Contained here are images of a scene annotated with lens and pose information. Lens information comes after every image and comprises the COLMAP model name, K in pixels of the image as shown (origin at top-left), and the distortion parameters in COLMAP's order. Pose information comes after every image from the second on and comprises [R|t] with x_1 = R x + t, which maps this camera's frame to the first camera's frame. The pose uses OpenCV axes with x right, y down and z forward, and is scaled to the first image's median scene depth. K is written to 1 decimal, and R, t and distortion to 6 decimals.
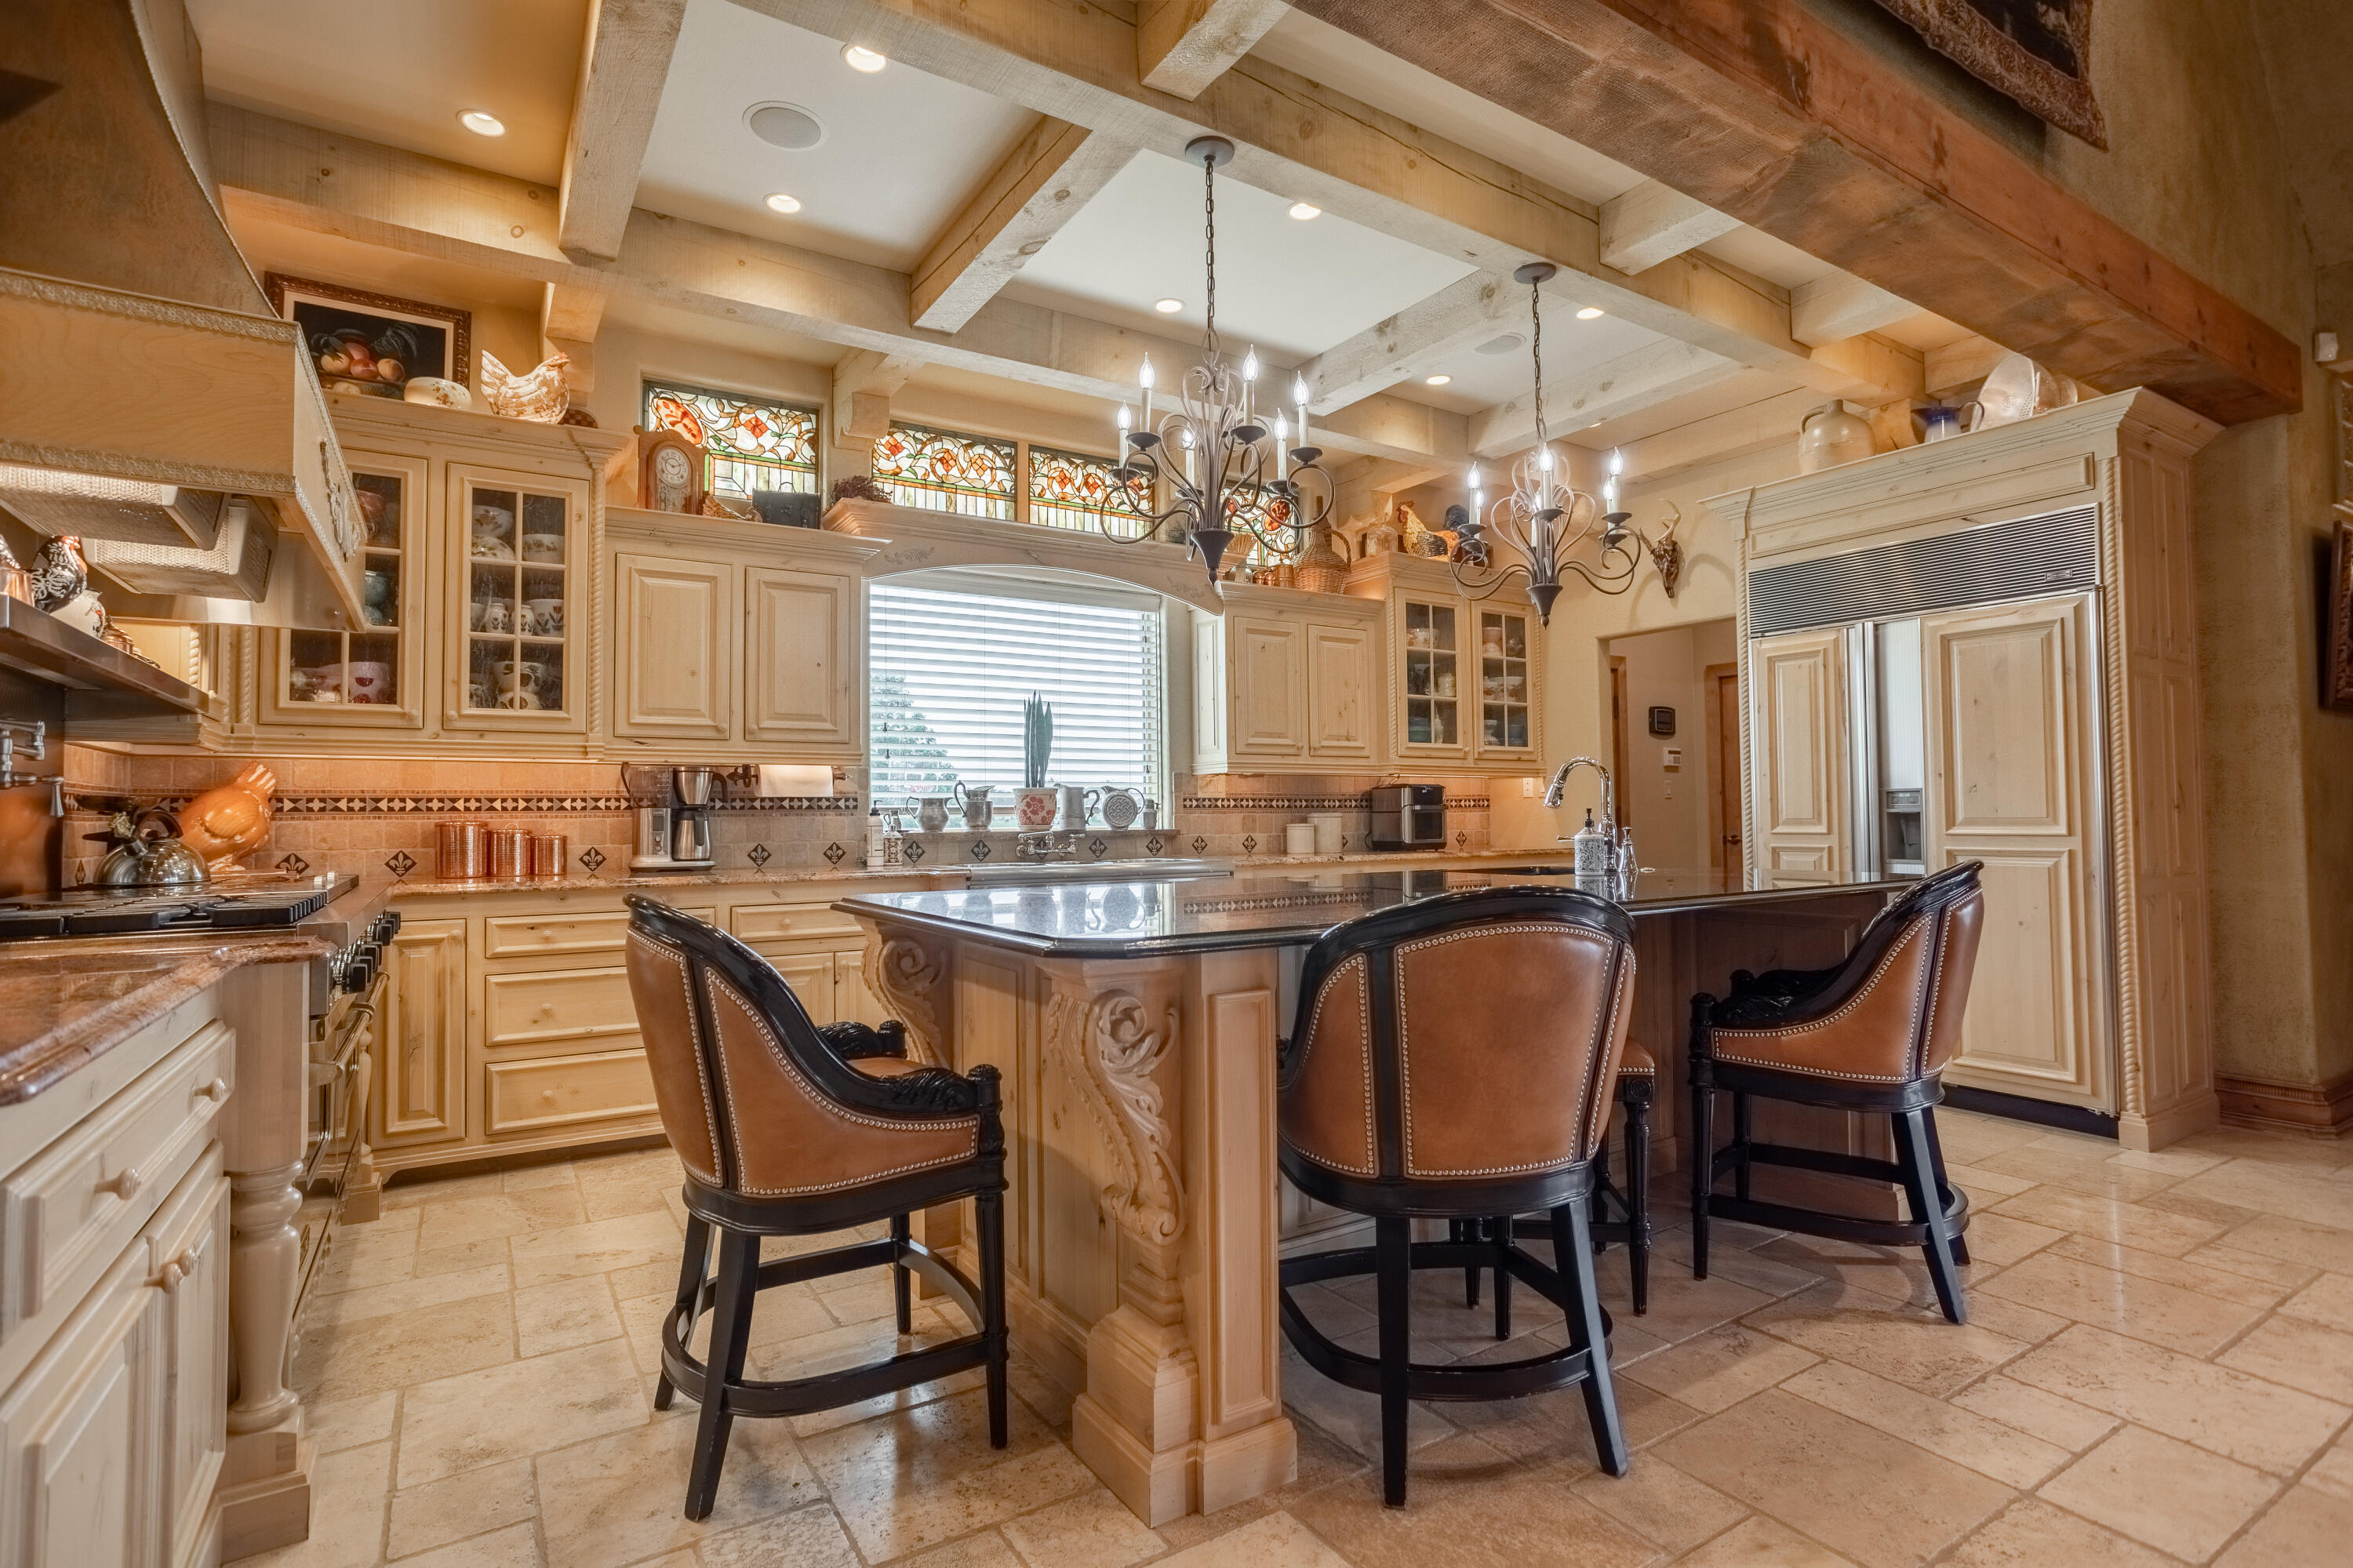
lens RADIAL K [[1125.9, 0, 1150.8], [0, 1125.9, 782.3], [0, 0, 1]] dist [-0.054256, 0.026551]
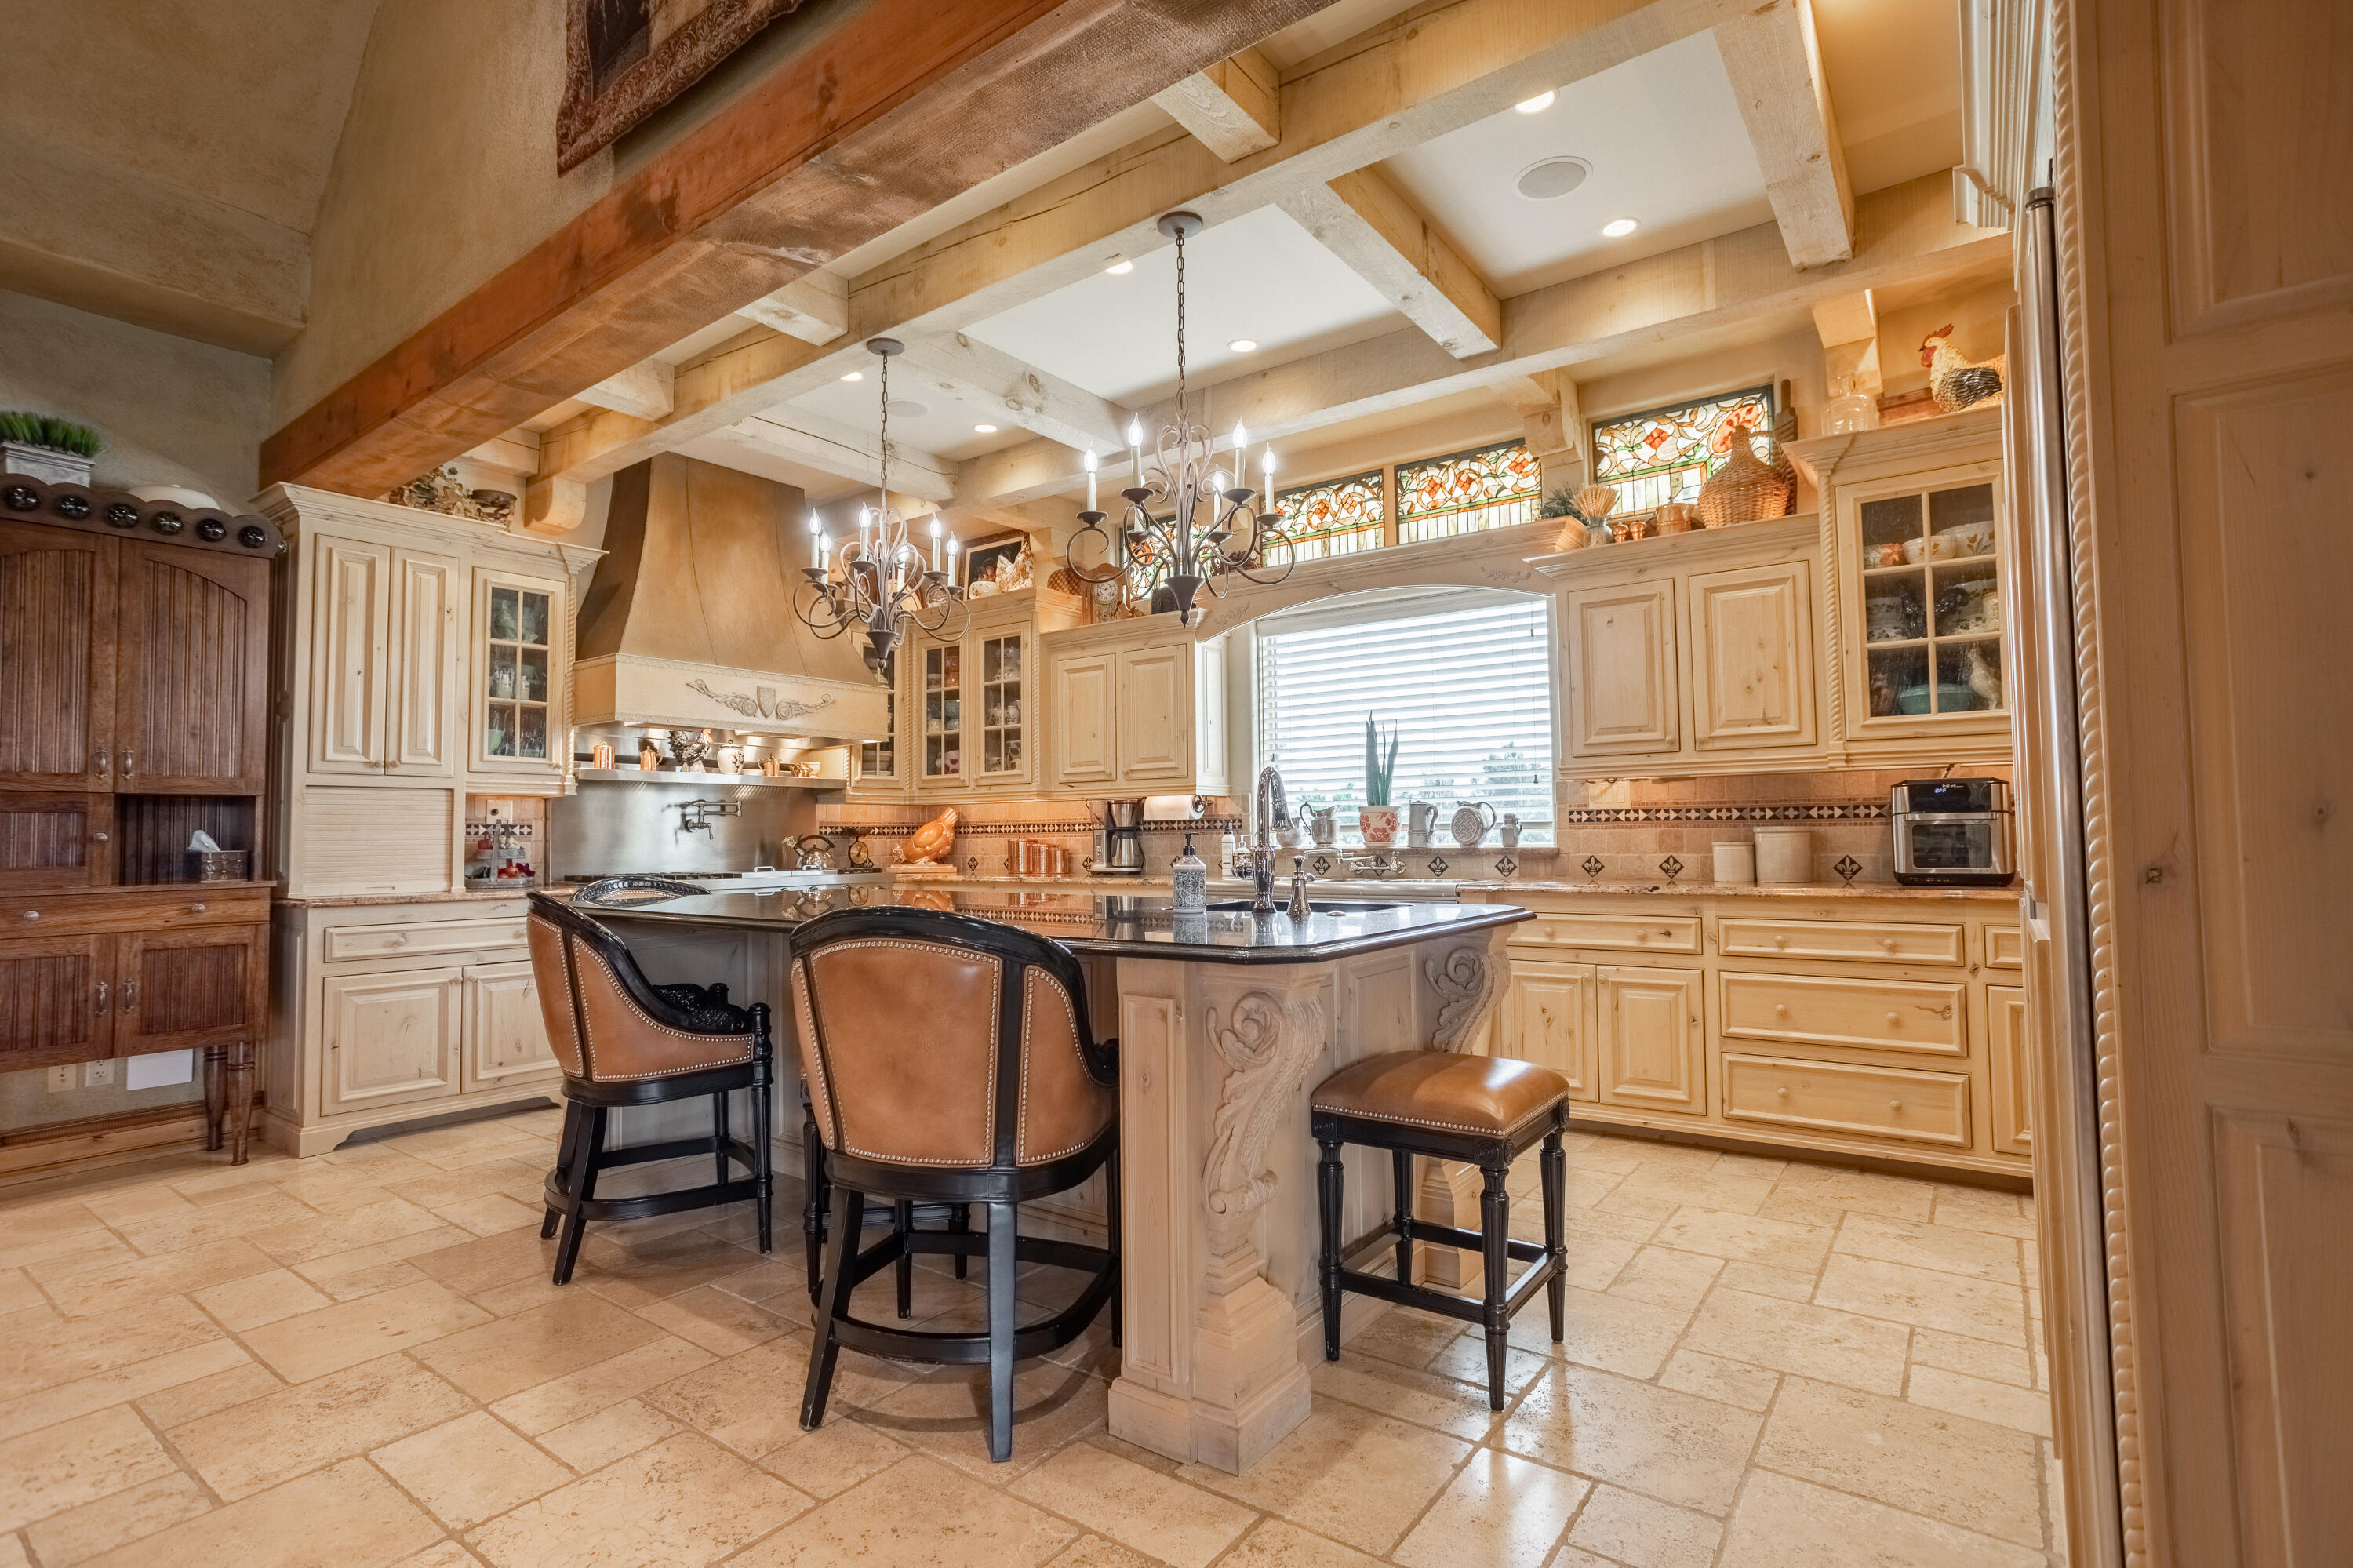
lens RADIAL K [[1125.9, 0, 1150.8], [0, 1125.9, 782.3], [0, 0, 1]] dist [-0.054256, 0.026551]
pose [[0.377263, -0.041803, -0.925162, 0.759069], [0.037806, 0.998843, -0.029716, 0.006023], [0.925334, -0.023766, 0.378407, 0.420576]]
